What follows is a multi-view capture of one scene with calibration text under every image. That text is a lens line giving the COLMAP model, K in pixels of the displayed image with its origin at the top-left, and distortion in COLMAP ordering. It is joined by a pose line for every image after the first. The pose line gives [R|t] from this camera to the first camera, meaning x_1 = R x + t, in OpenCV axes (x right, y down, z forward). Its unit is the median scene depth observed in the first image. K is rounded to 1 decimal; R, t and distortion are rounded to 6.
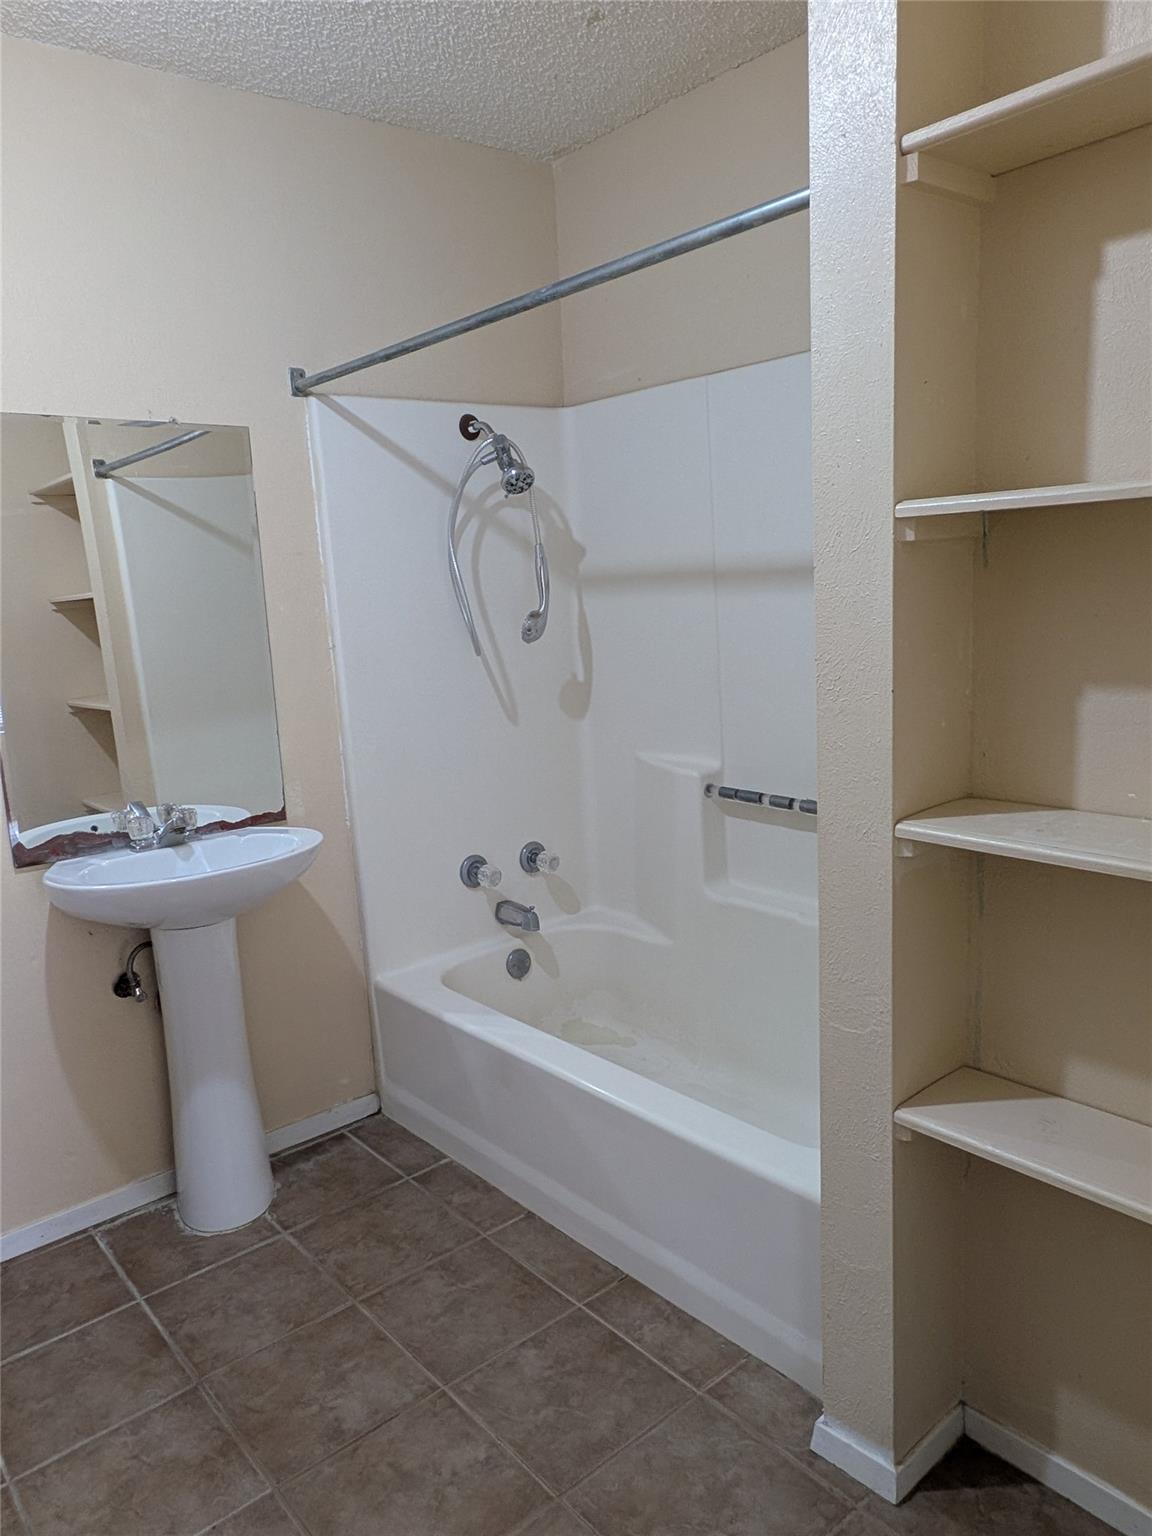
lens RADIAL K [[1098.6, 0, 576.0], [0, 1098.6, 768.0], [0, 0, 1]] dist [0.049028, 0.004513]
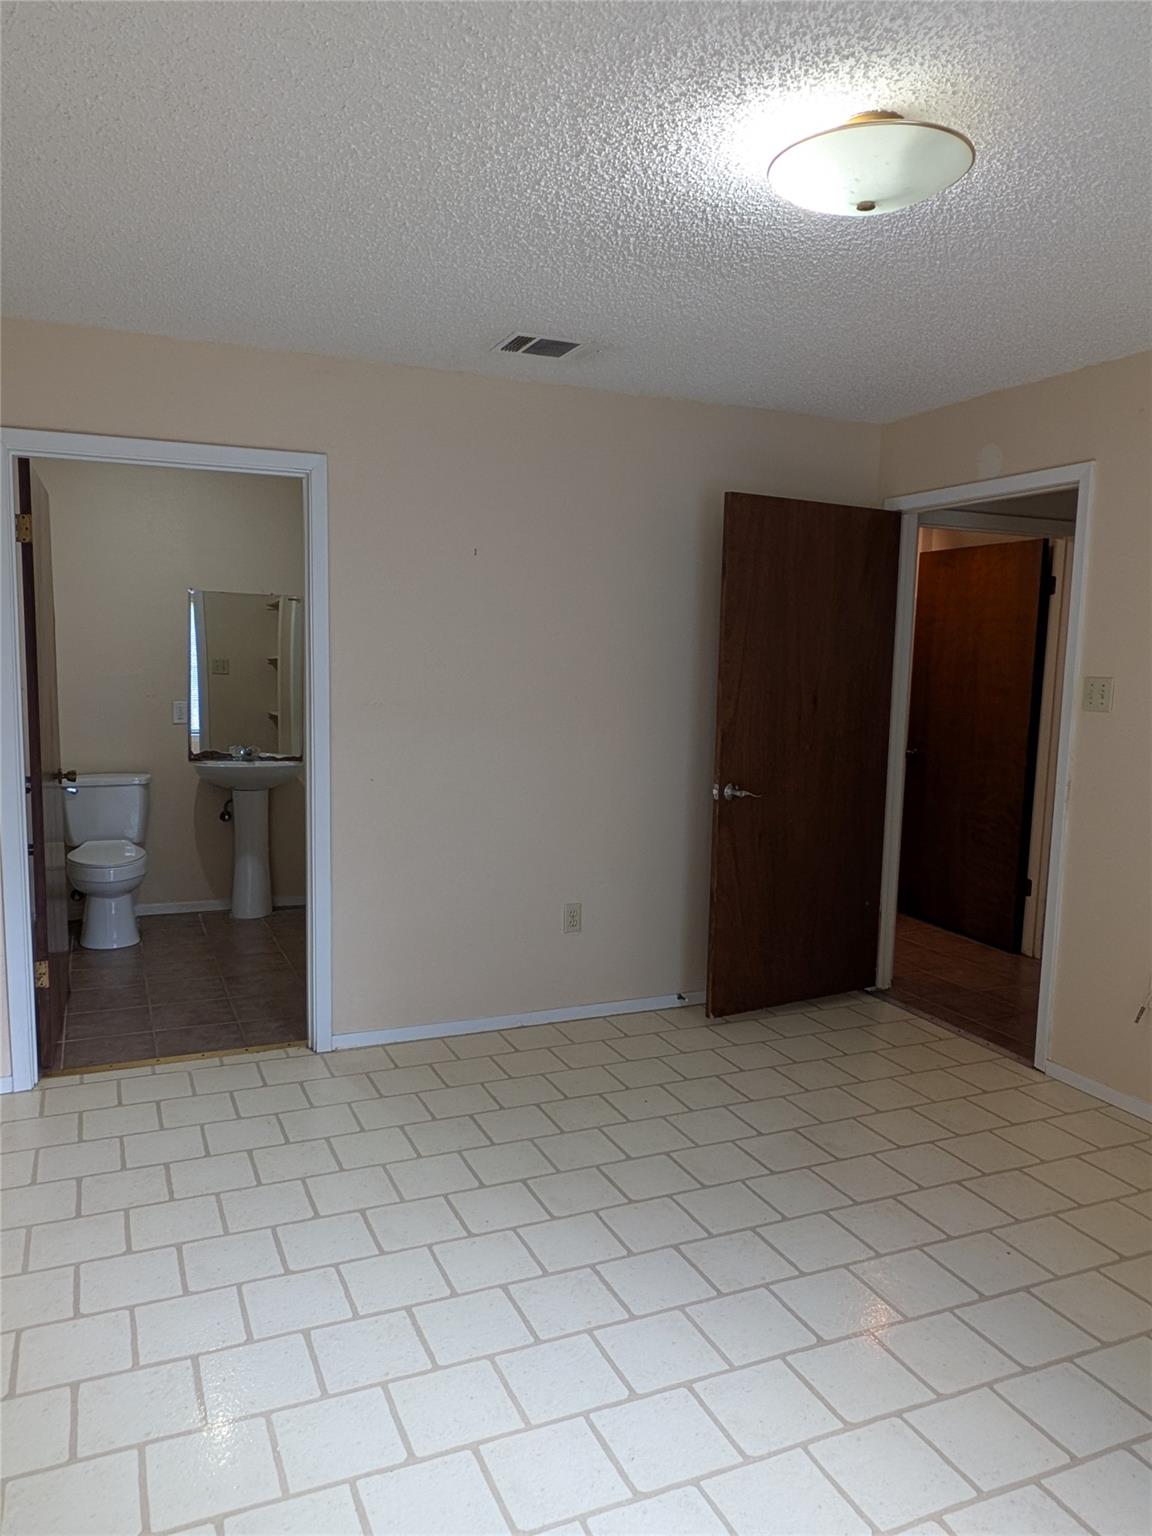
lens RADIAL K [[1098.6, 0, 576.0], [0, 1098.6, 768.0], [0, 0, 1]] dist [0.049028, 0.004513]
pose [[0.958894, 0.112494, -0.260512, 0.970549], [-0.131177, 0.989809, -0.055418, 0.124494], [0.251623, 0.087313, 0.963879, -1.174726]]
